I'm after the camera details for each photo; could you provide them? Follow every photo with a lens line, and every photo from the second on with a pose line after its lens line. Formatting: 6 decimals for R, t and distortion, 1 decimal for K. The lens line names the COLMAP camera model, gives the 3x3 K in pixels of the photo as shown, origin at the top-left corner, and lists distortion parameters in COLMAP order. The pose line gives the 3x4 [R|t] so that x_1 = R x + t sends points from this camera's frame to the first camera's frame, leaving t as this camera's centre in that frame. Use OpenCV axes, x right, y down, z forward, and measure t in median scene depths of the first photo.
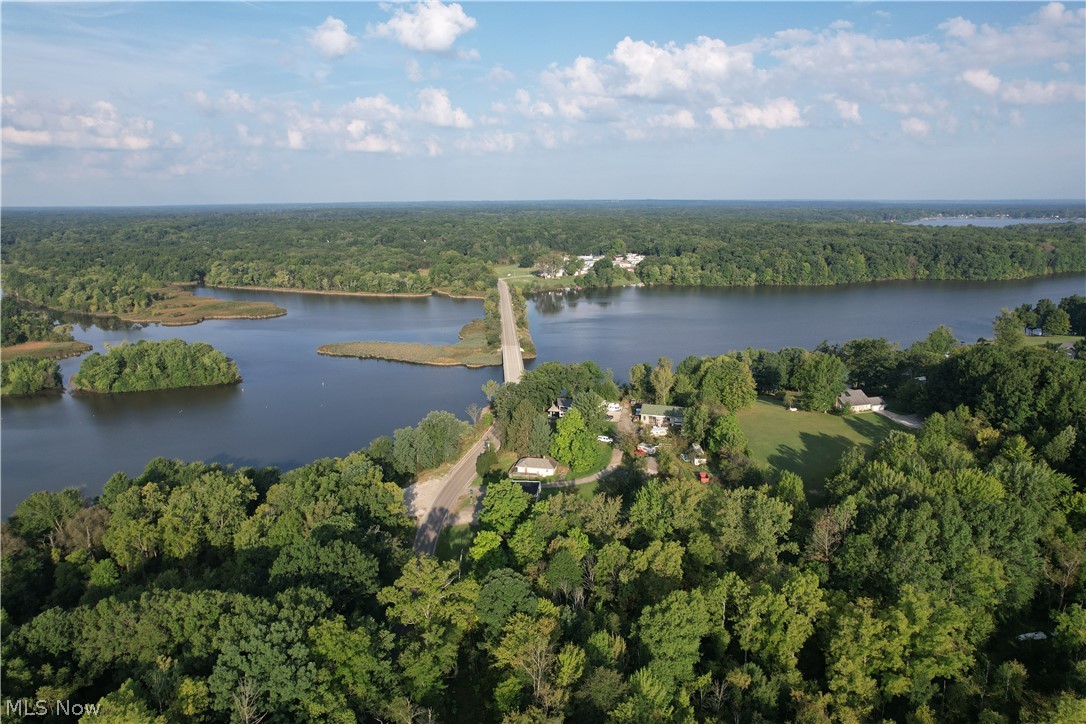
lens RADIAL K [[687.1, 0, 537.6], [0, 687.1, 394.0], [0, 0, 1]] dist [-0.054735, 0.048230]
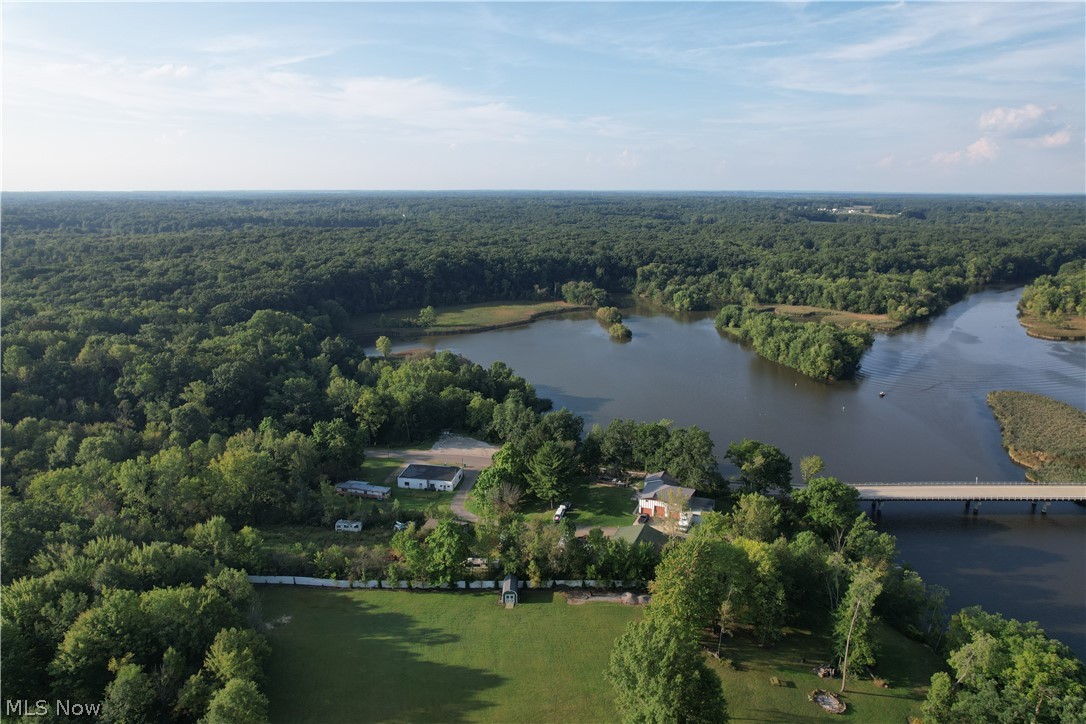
lens RADIAL K [[691.7, 0, 541.5], [0, 691.7, 369.6], [0, 0, 1]] dist [-0.071721, 0.065770]
pose [[-0.070165, 0.259866, -0.963092, 0.244133], [-0.271073, 0.924174, 0.269113, -0.087104], [0.959998, 0.279951, 0.005598, 0.289546]]
